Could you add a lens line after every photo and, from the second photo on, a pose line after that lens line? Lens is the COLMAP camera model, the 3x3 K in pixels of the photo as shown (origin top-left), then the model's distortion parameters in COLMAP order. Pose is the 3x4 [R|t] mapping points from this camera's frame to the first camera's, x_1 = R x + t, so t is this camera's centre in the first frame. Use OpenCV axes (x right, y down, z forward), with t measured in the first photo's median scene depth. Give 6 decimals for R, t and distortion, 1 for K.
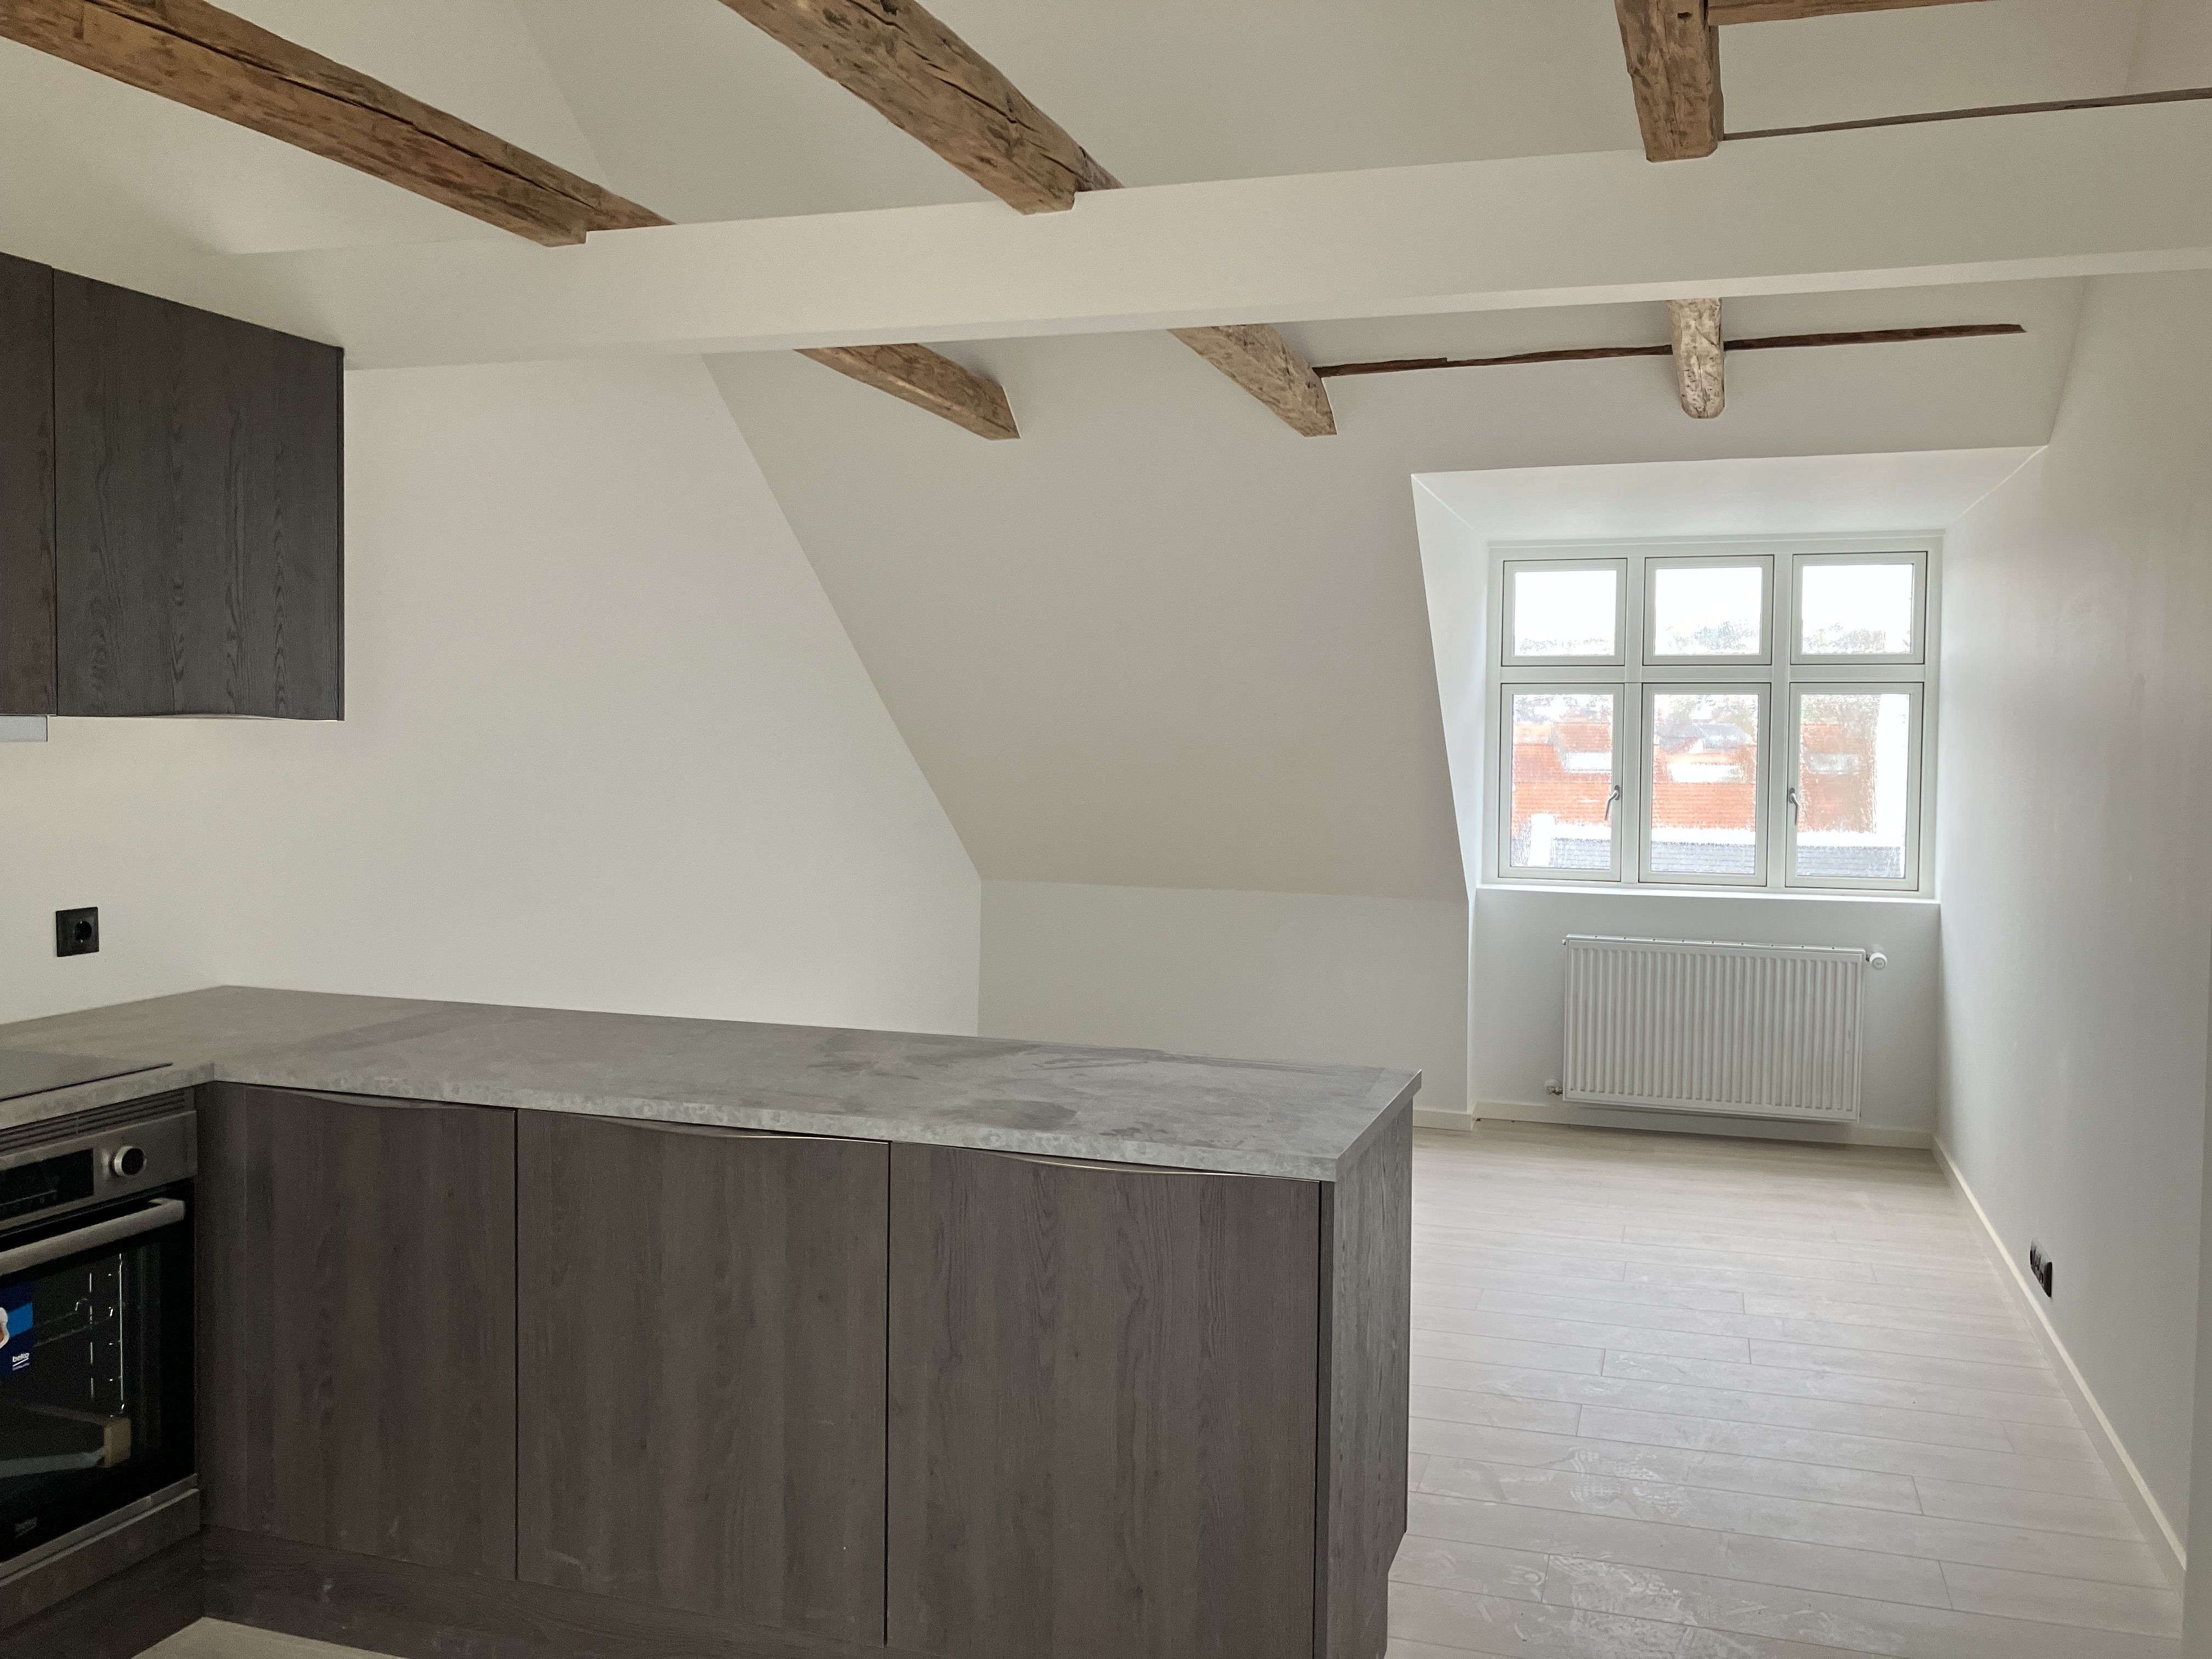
lens RADIAL K [[1825.1, 0, 1105.3], [0, 1825.1, 822.7], [0, 0, 1]] dist [0.012438, -0.006313]
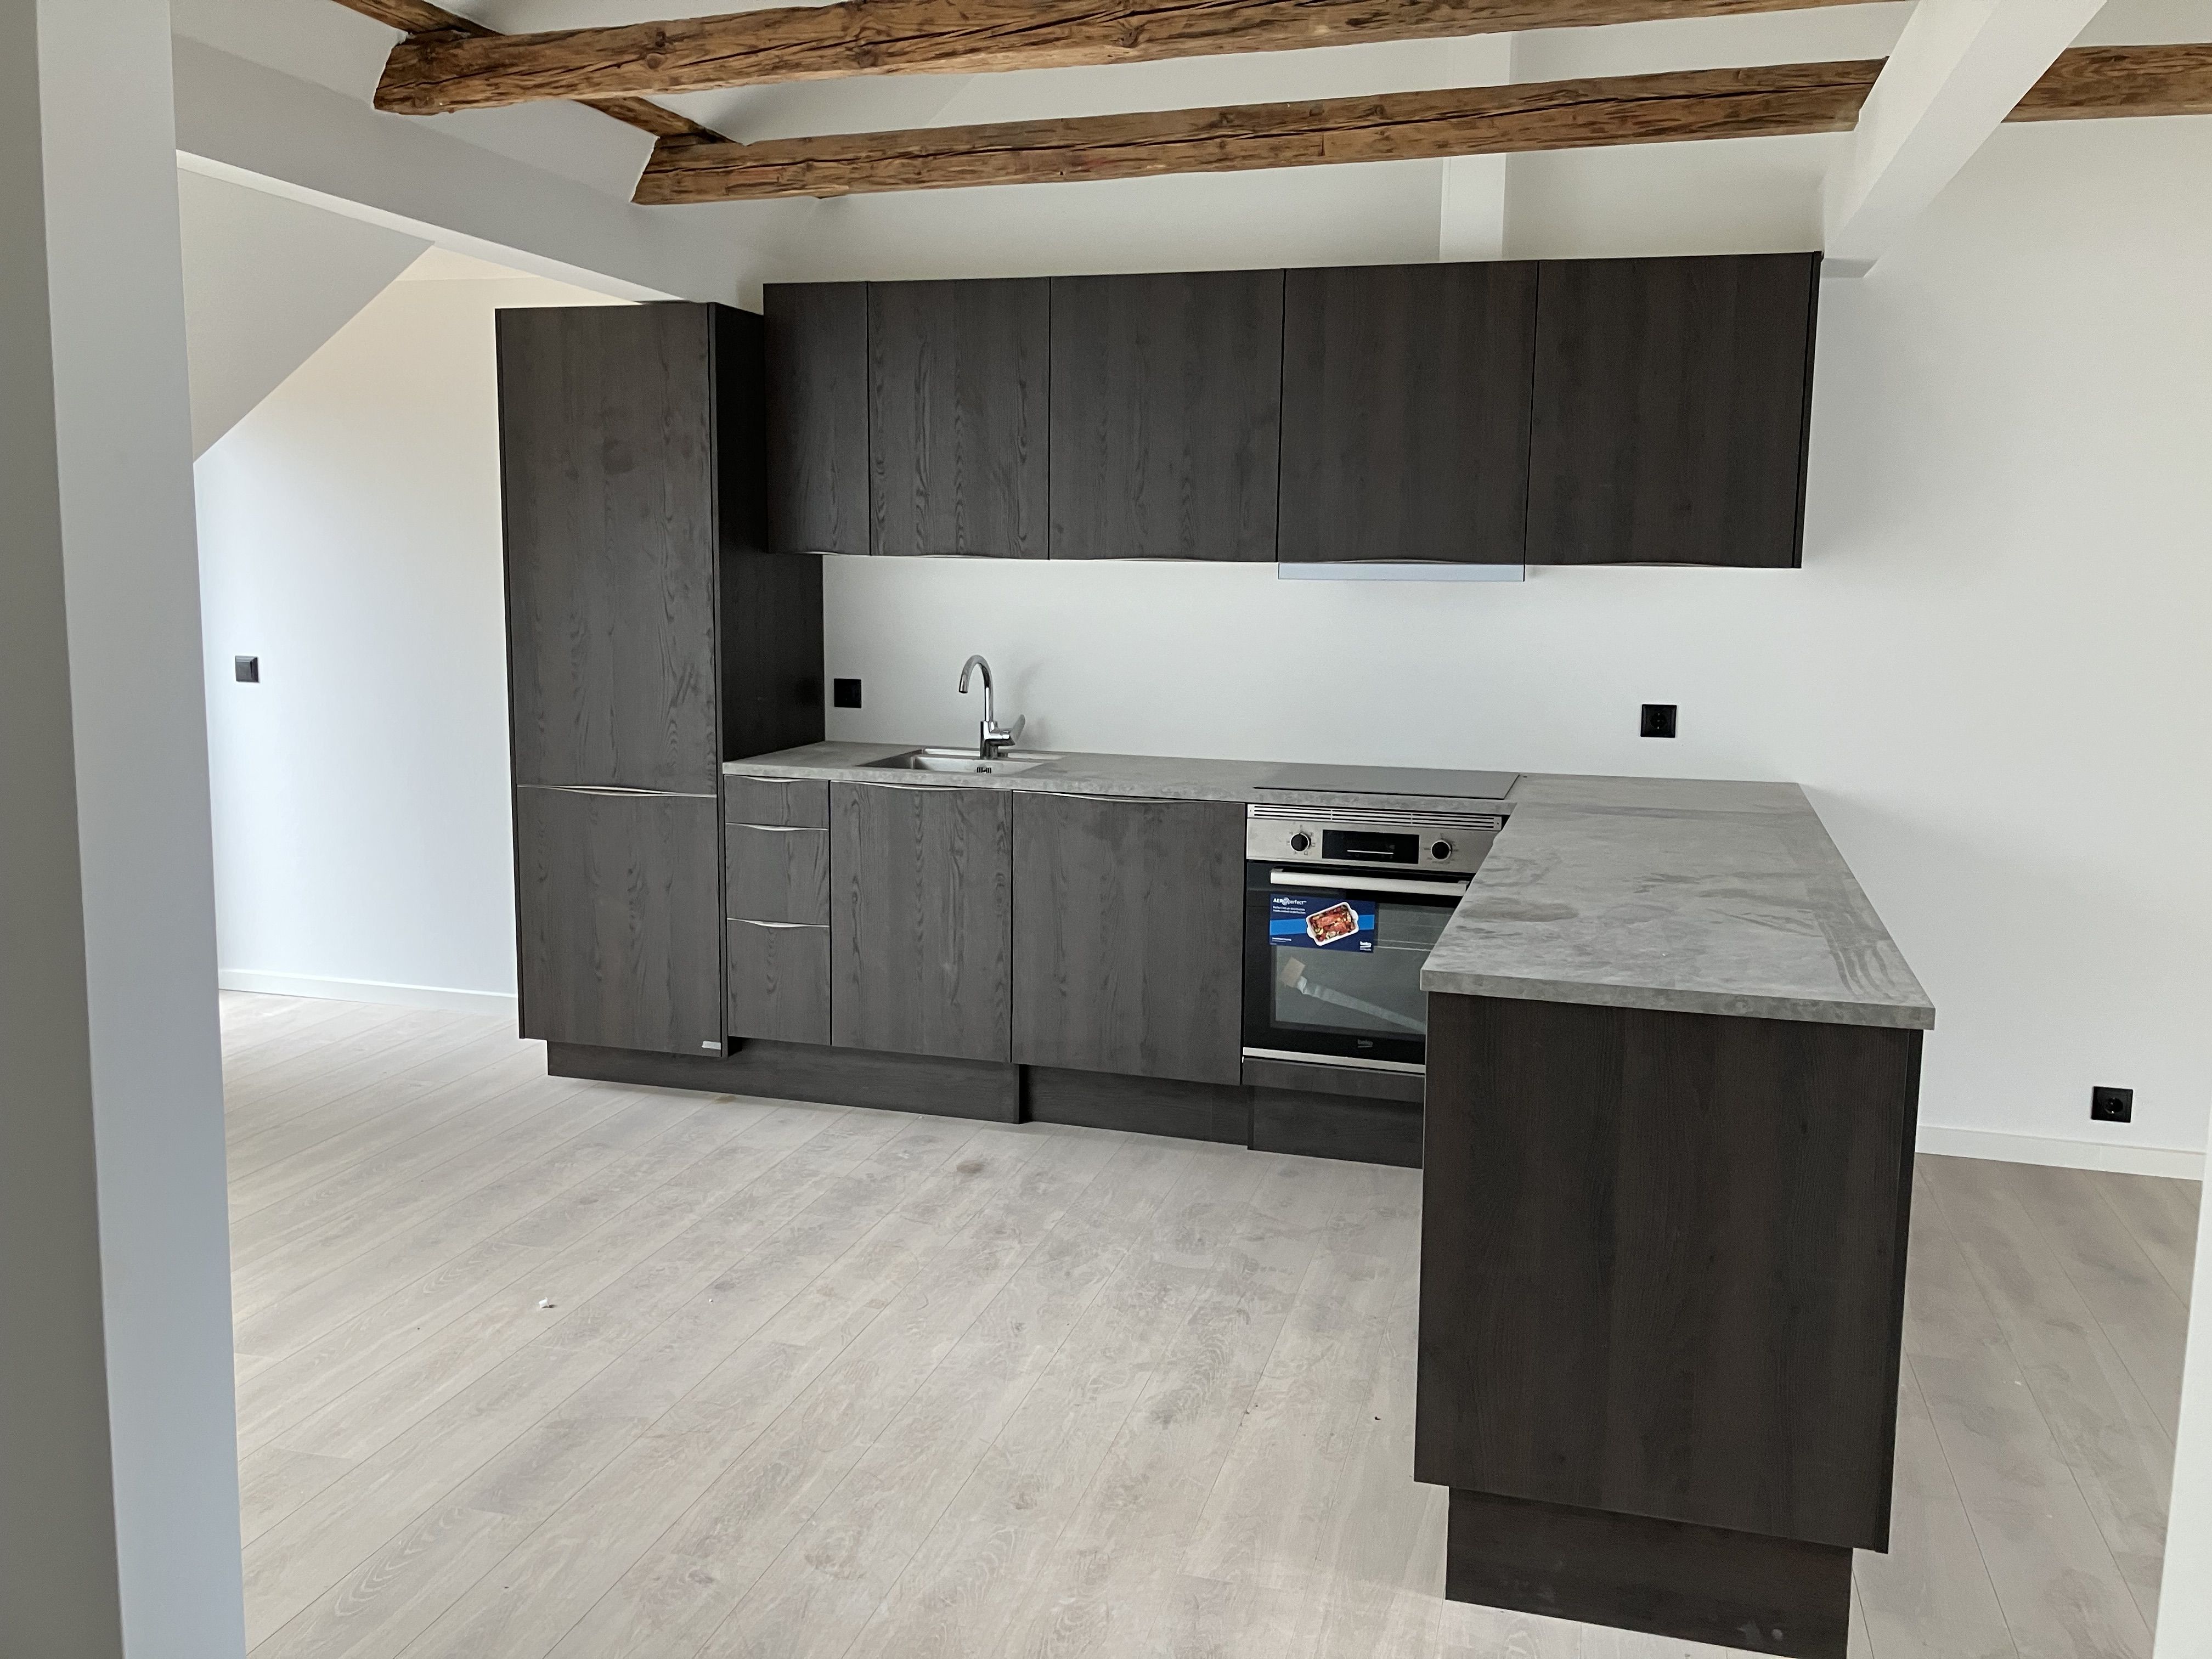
lens RADIAL K [[1825.1, 0, 1105.1], [0, 1825.1, 827.9], [0, 0, 1]] dist [0.012438, -0.006313]
pose [[0.025710, 0.139387, -0.989904, 0.906010], [-0.063928, 0.988434, 0.137519, -0.026956], [0.997623, 0.059747, 0.034324, 0.593559]]
